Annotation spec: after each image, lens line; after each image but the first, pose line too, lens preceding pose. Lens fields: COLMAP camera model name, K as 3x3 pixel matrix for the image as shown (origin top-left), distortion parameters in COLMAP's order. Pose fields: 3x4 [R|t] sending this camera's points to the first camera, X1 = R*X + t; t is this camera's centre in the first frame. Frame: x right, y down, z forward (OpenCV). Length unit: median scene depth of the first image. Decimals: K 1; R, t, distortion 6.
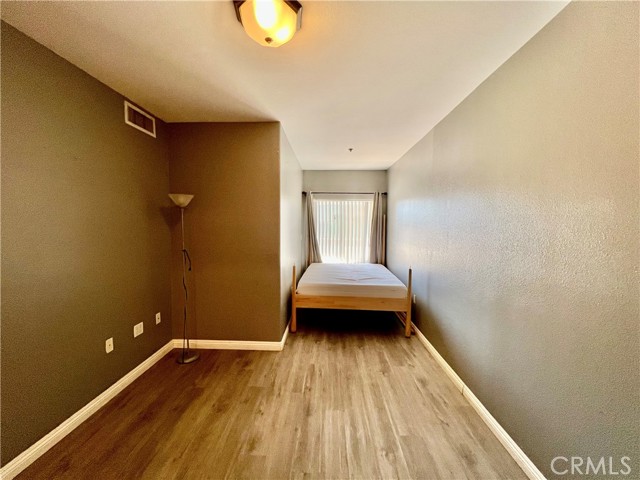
lens RADIAL K [[256.8, 0, 319.3], [0, 256.8, 238.9], [0, 0, 1]] dist [0.001371, 0.000736]
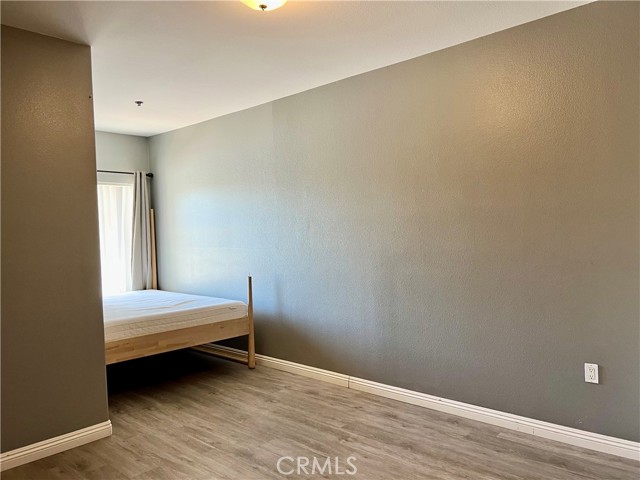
lens RADIAL K [[483.6, 0, 322.9], [0, 483.6, 239.7], [0, 0, 1]] dist [0.000712, 0.000532]
pose [[0.636631, -0.043581, 0.769936, -0.767483], [0.081030, 0.996655, -0.010586, 0.051315], [-0.766899, 0.069127, 0.638034, -0.111644]]
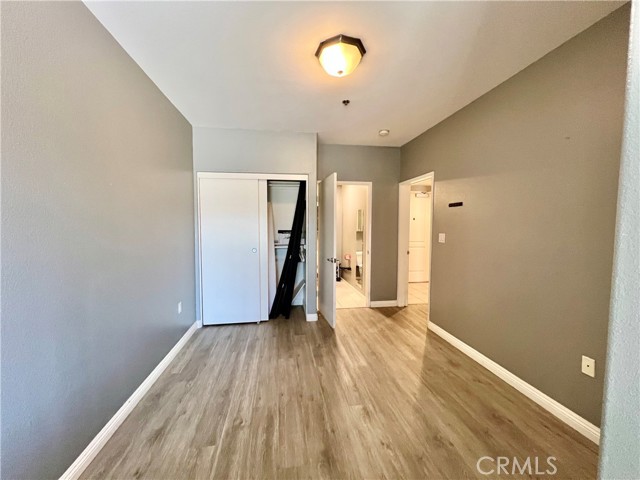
lens RADIAL K [[256.8, 0, 320.7], [0, 256.8, 239.6], [0, 0, 1]] dist [0.001371, 0.000736]
pose [[-0.980555, 0.002096, -0.196231, 0.093272], [-0.021189, 0.992966, 0.116486, -0.026761], [0.195095, 0.118378, -0.973614, 1.283100]]
